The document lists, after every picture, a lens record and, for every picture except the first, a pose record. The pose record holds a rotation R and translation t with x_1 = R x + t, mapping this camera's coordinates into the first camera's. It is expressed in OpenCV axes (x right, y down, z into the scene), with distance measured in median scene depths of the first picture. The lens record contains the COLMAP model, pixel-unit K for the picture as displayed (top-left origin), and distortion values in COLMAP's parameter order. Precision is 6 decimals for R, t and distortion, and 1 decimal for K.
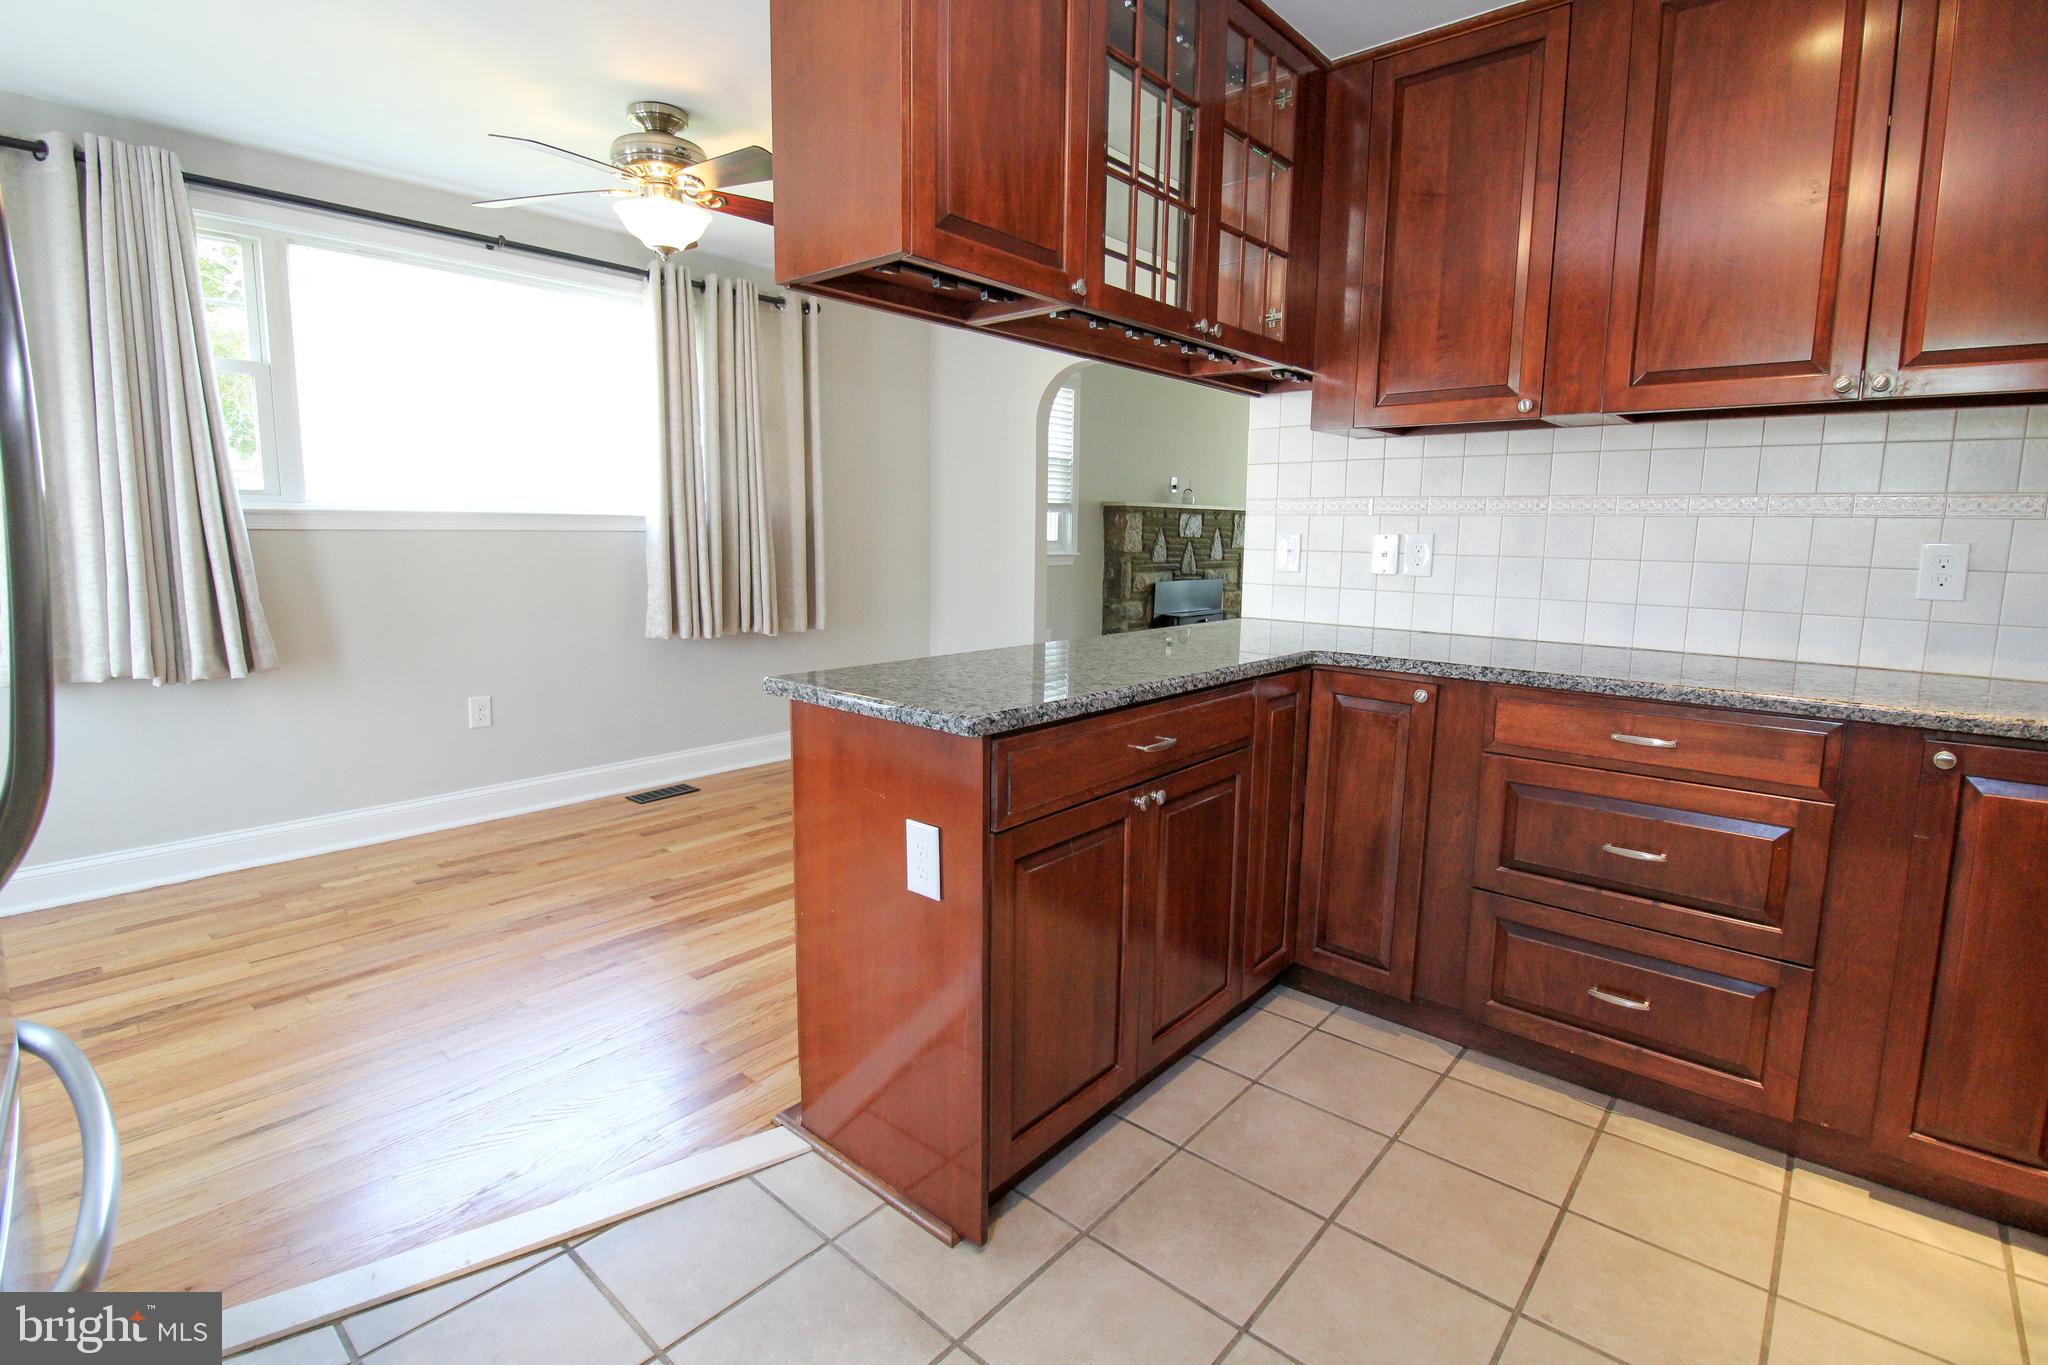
lens RADIAL K [[950.8, 0, 1034.3], [0, 950.8, 660.1], [0, 0, 1]] dist [0.004785, -0.016204]
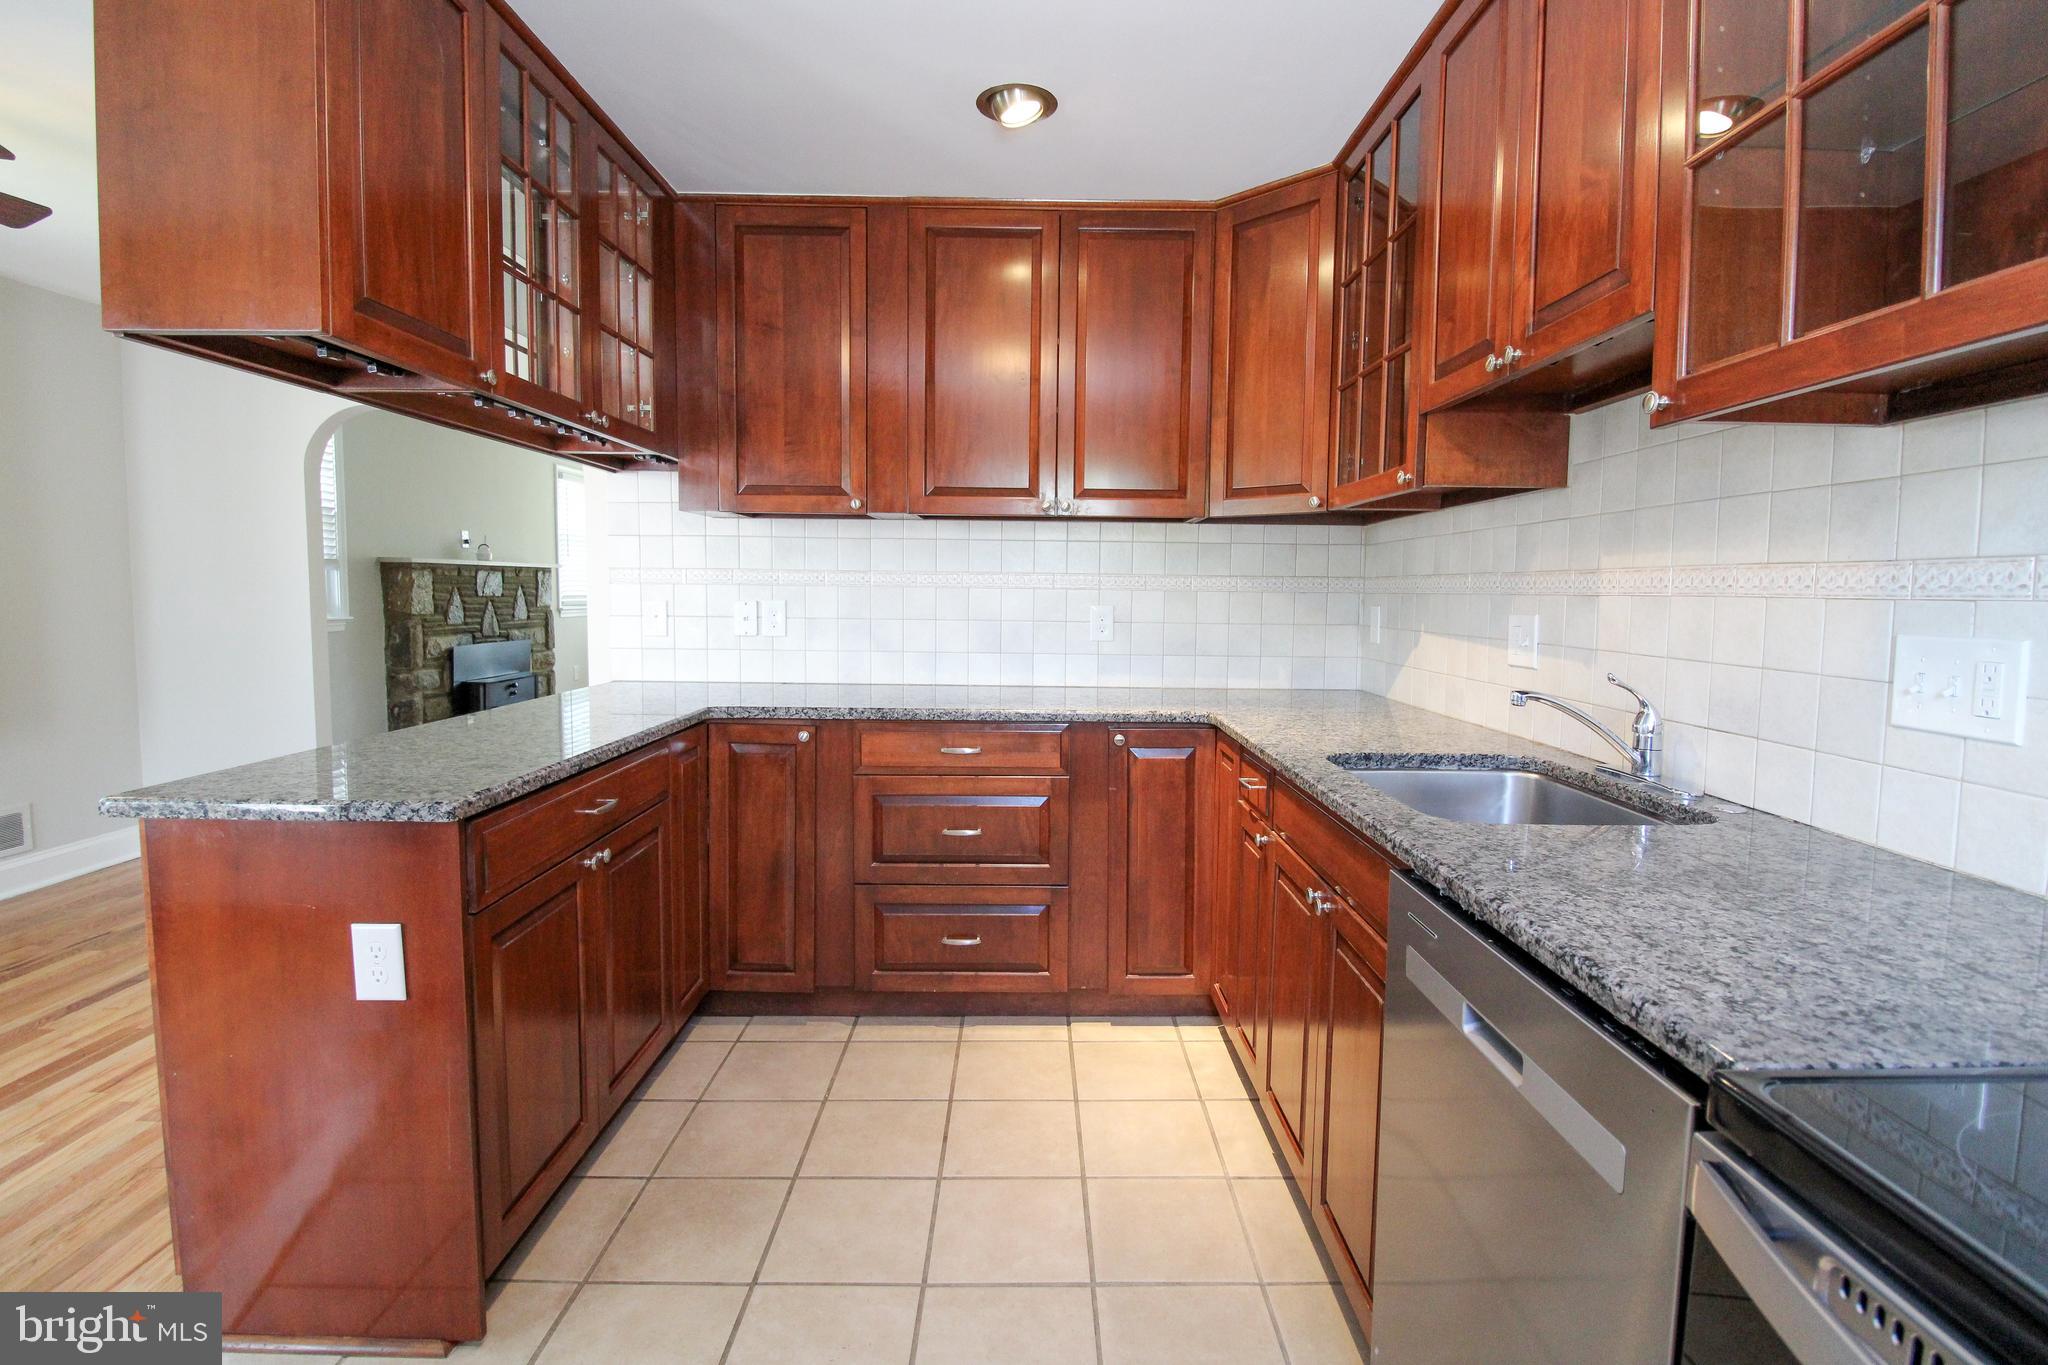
lens RADIAL K [[950.8, 0, 1034.3], [0, 950.8, 660.1], [0, 0, 1]] dist [0.004785, -0.016204]
pose [[0.749560, -0.054488, 0.659690, -0.175667], [0.088743, 0.995881, -0.018576, -0.011153], [-0.655961, 0.072466, 0.751308, -0.121417]]
